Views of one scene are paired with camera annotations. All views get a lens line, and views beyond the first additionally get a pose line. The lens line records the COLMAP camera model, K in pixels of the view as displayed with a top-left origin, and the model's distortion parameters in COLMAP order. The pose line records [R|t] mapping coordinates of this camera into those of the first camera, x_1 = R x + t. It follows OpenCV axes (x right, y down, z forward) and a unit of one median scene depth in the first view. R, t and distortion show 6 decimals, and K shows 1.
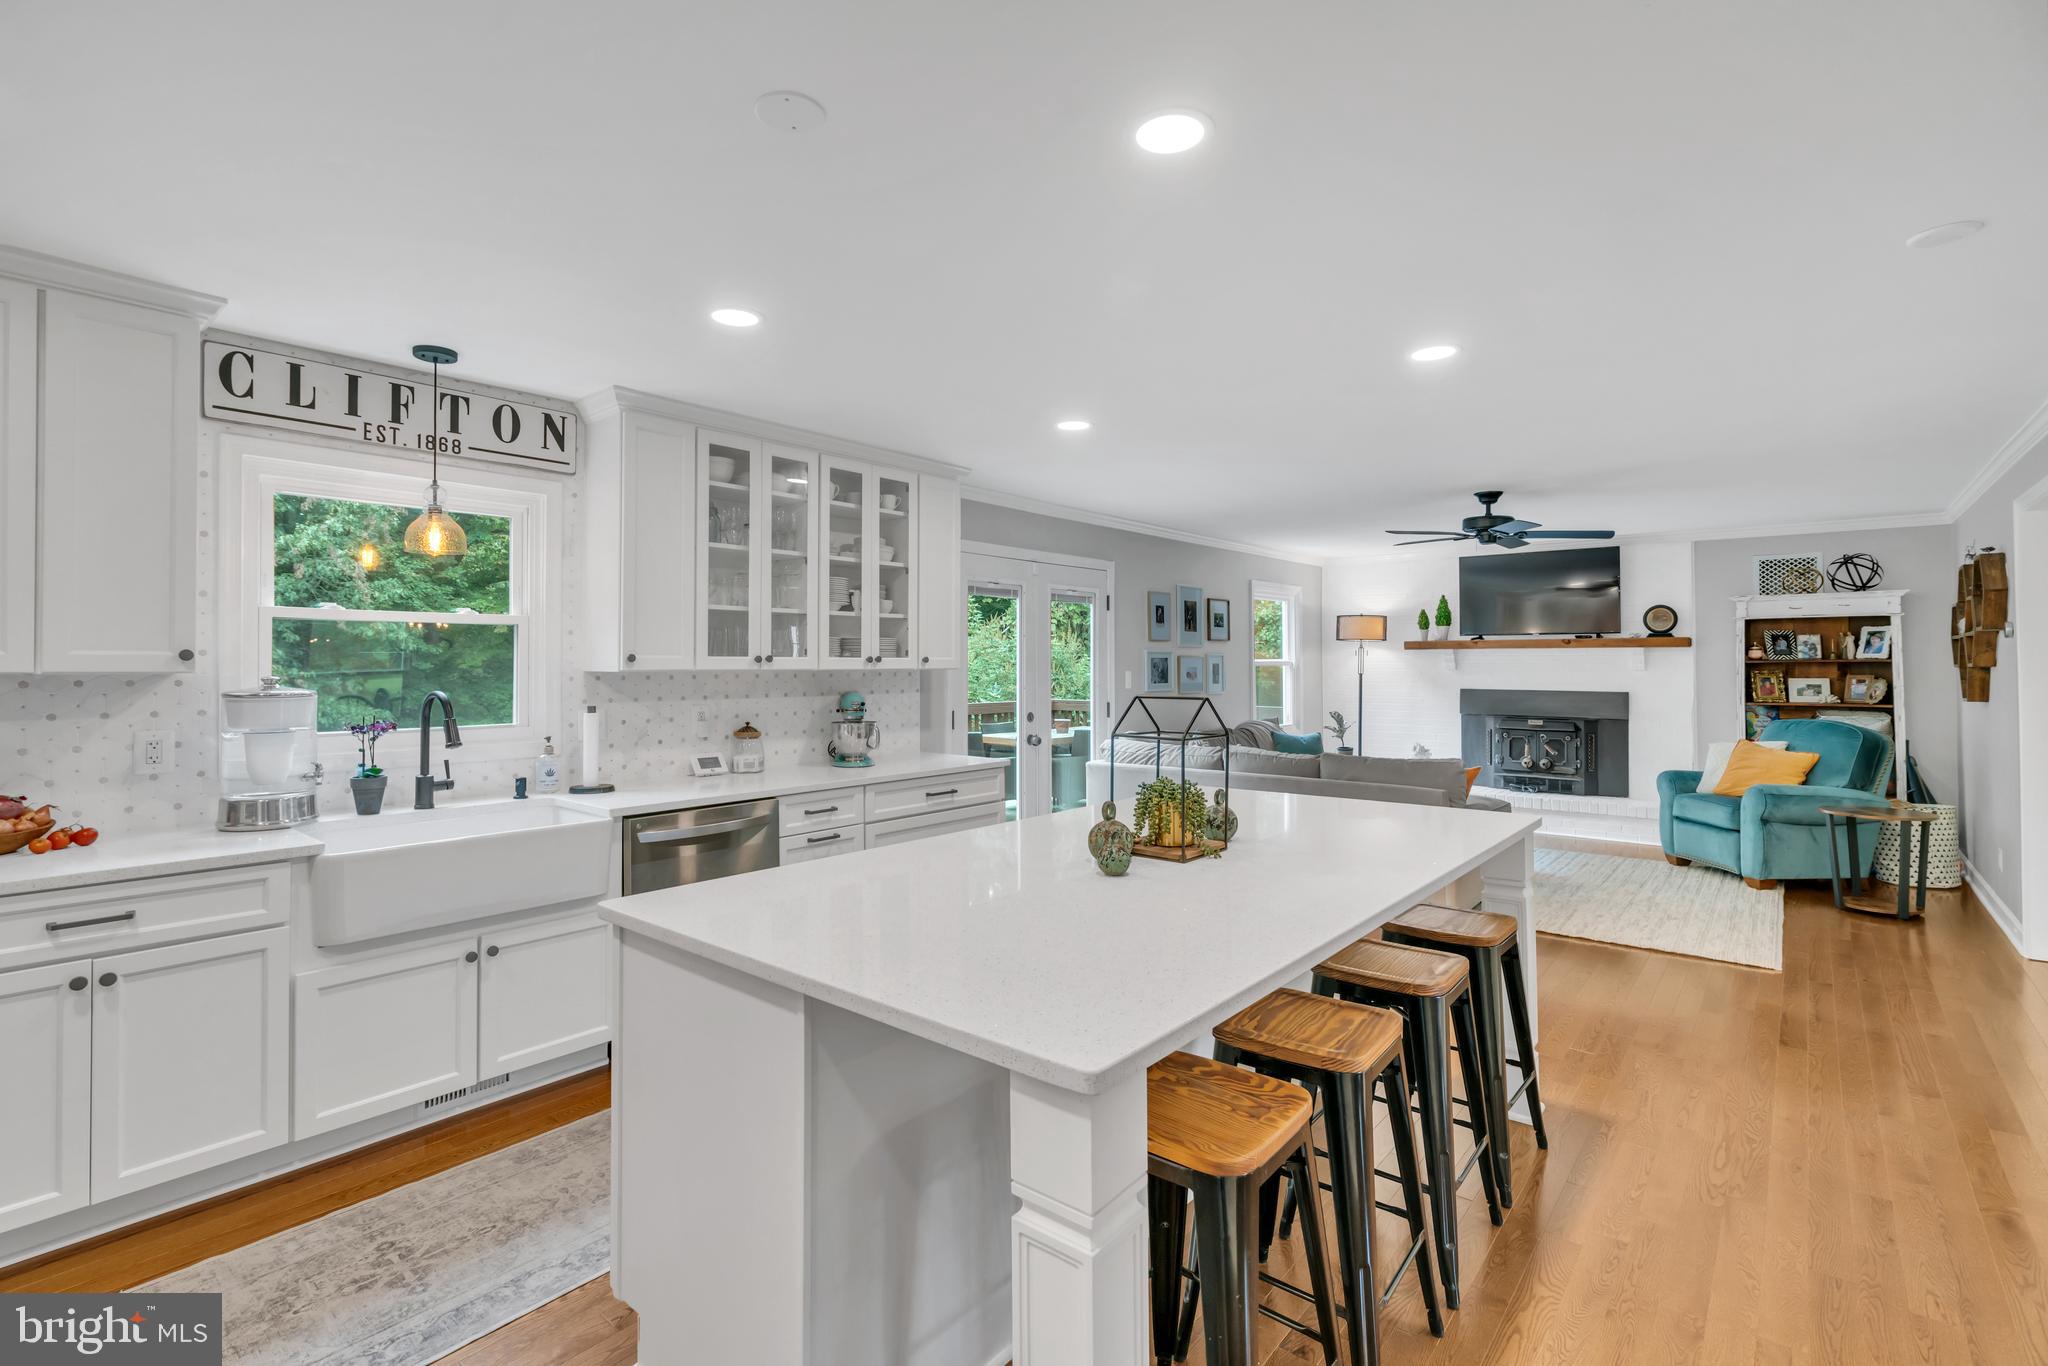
lens RADIAL K [[949.4, 0, 1023.1], [0, 949.4, 655.0], [0, 0, 1]] dist [-0.000748, -0.000059]
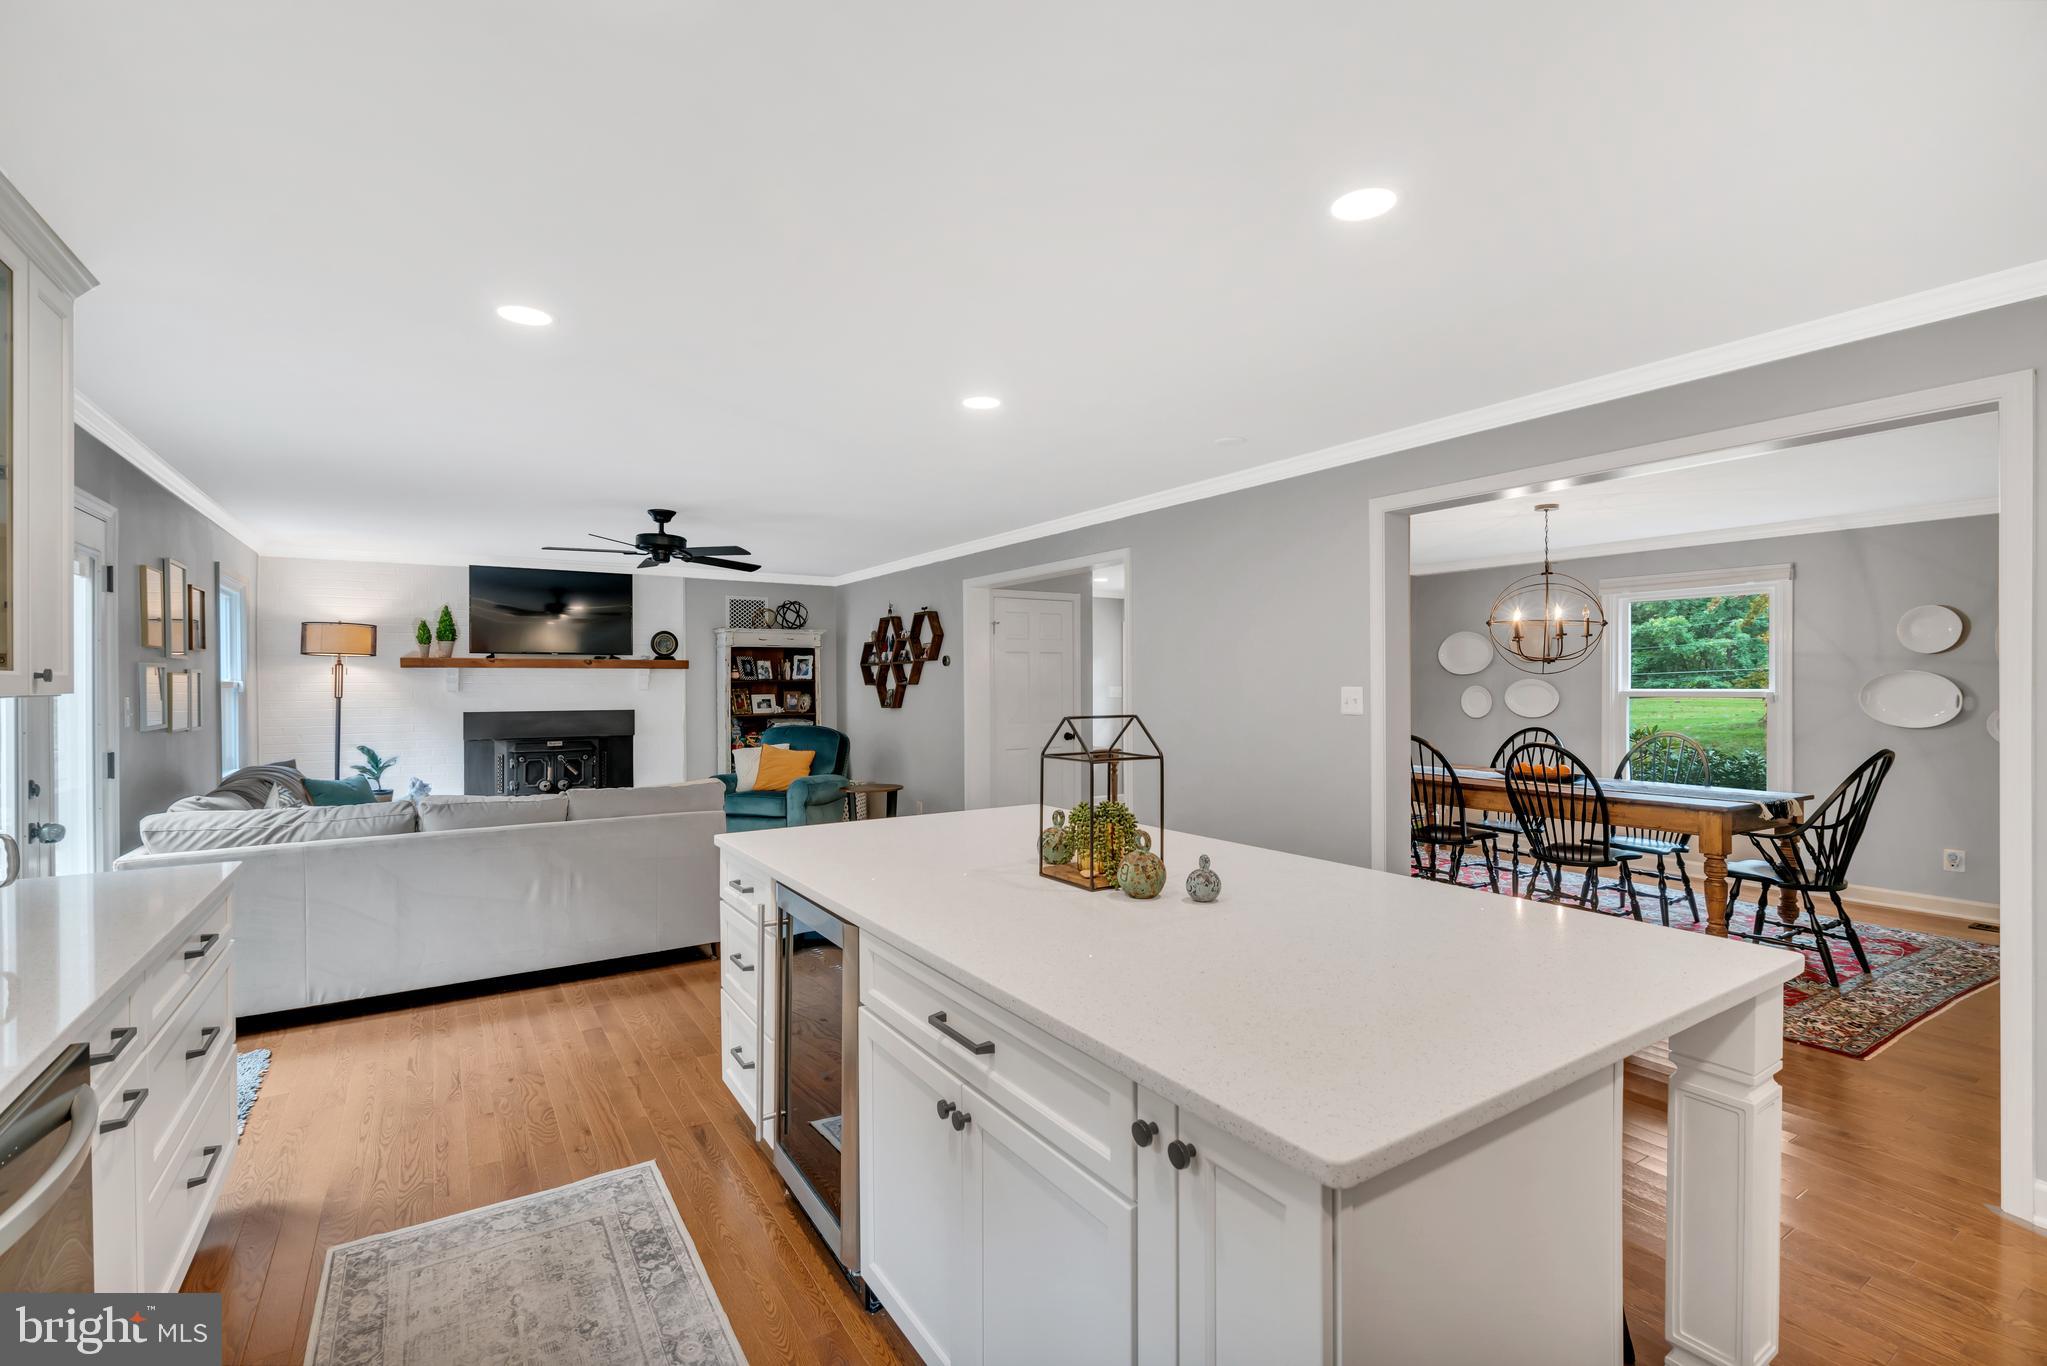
lens RADIAL K [[917.2, 0, 1023.5], [0, 917.2, 683.0], [0, 0, 1]] dist [-0.000691, -0.000056]
pose [[0.307846, -0.001172, 0.951436, -0.244222], [-0.005001, 0.999983, 0.002850, 0.003545], [-0.951423, -0.005636, 0.307835, 0.275946]]
